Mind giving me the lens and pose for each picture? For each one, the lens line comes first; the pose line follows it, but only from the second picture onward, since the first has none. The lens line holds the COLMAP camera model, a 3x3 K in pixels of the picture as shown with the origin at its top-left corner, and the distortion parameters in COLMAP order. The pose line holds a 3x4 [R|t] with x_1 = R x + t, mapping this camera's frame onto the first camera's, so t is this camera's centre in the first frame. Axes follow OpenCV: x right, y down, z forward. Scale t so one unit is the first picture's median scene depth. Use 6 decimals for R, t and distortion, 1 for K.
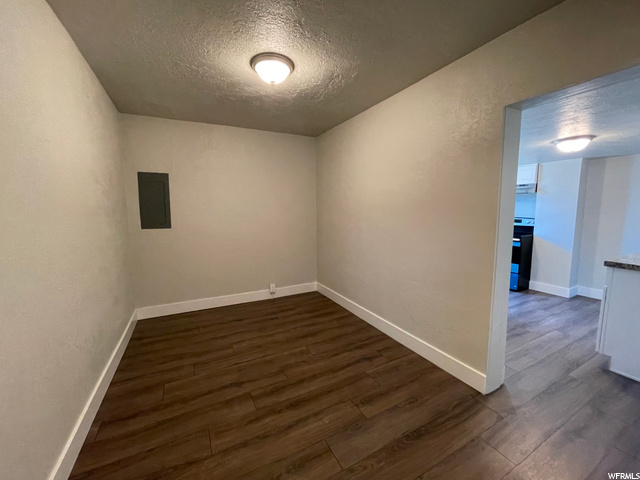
lens RADIAL K [[259.8, 0, 321.7], [0, 259.8, 238.1], [0, 0, 1]] dist [-0.001027, 0.000262]
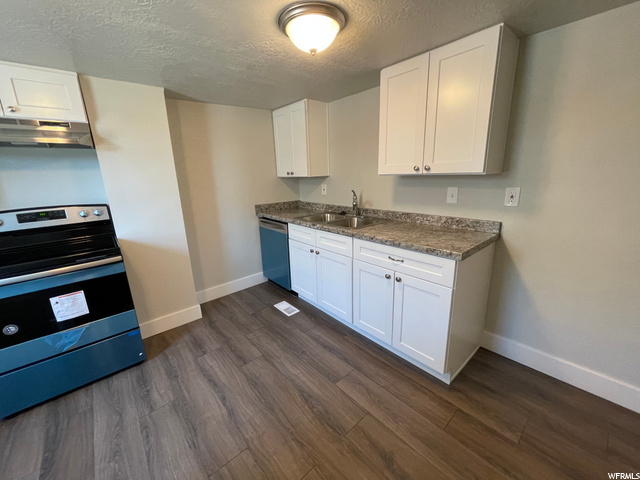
lens RADIAL K [[259.8, 0, 319.9], [0, 259.8, 237.5], [0, 0, 1]] dist [-0.001027, 0.000262]
pose [[-0.218215, -0.227704, 0.948964, 0.361446], [0.145808, 0.953876, 0.262411, -0.109465], [-0.964947, 0.195629, -0.174949, 0.925424]]
